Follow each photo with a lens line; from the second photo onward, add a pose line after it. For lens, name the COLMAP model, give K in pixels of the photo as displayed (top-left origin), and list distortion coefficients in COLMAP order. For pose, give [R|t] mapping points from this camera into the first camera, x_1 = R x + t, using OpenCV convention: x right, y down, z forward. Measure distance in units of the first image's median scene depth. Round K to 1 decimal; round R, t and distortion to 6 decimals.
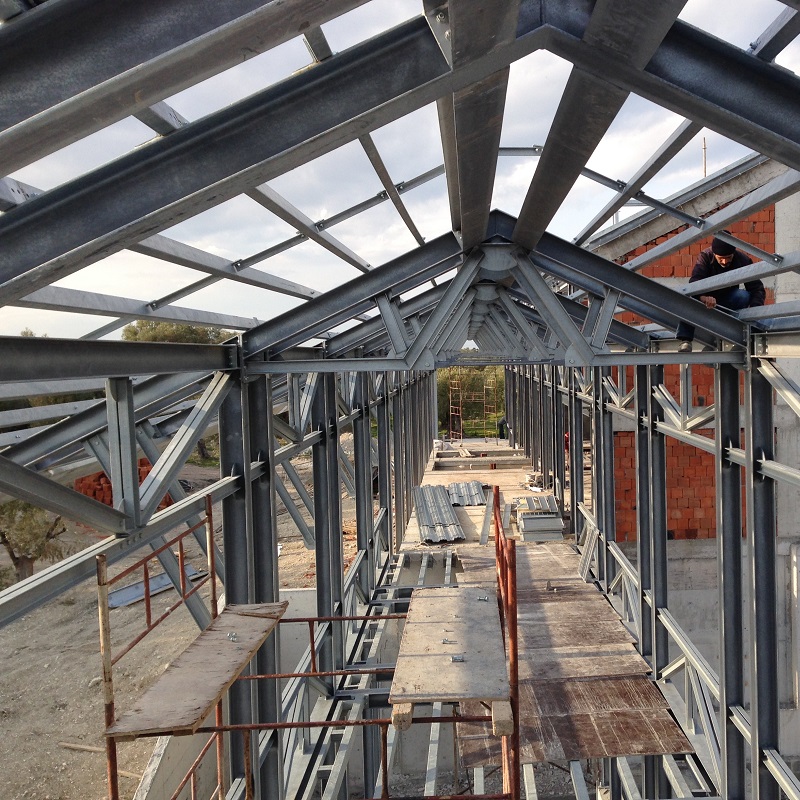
lens RADIAL K [[966.8, 0, 541.8], [0, 966.8, 419.6], [0, 0, 1]] dist [0.080166, -0.115869]
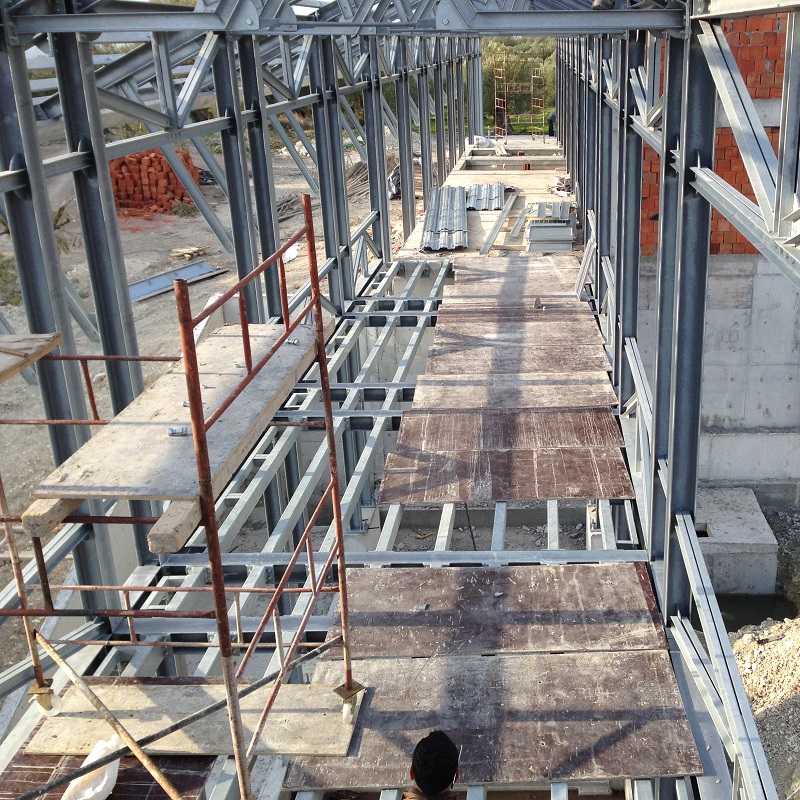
lens RADIAL K [[966.8, 0, 541.8], [0, 966.8, 419.6], [0, 0, 1]] dist [0.080166, -0.115869]
pose [[0.997341, 0.039975, -0.060928, 0.079822], [-0.019997, 0.954145, 0.298677, 0.002629], [0.070074, -0.296665, 0.952407, 0.103457]]
